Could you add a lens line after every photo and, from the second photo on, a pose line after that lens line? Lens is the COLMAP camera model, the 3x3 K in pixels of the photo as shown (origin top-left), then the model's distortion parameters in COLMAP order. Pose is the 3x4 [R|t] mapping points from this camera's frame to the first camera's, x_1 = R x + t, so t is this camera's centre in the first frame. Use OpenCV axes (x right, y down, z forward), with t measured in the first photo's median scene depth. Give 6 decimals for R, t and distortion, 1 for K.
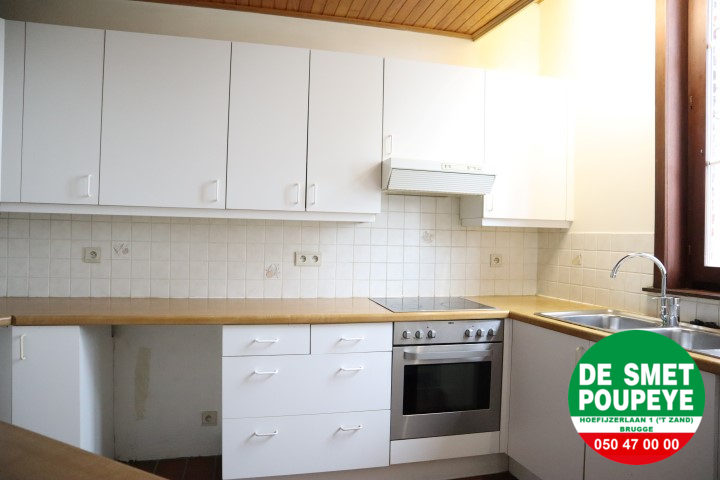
lens RADIAL K [[497.6, 0, 360.0], [0, 497.6, 240.0], [0, 0, 1]] dist [-0.118537, 0.074009]
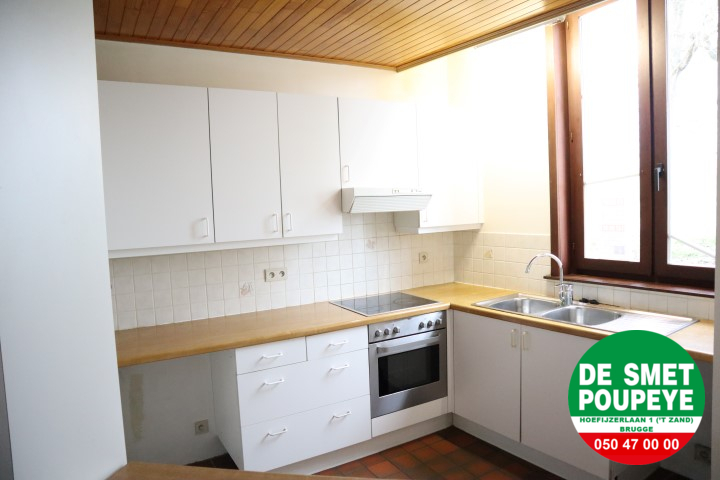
lens RADIAL K [[497.6, 0, 360.0], [0, 497.6, 240.0], [0, 0, 1]] dist [-0.118537, 0.074009]
pose [[0.956284, -0.080746, 0.281070, -0.258036], [0.061582, 0.995176, 0.076373, -0.127095], [-0.285881, -0.055725, 0.956643, -0.143975]]
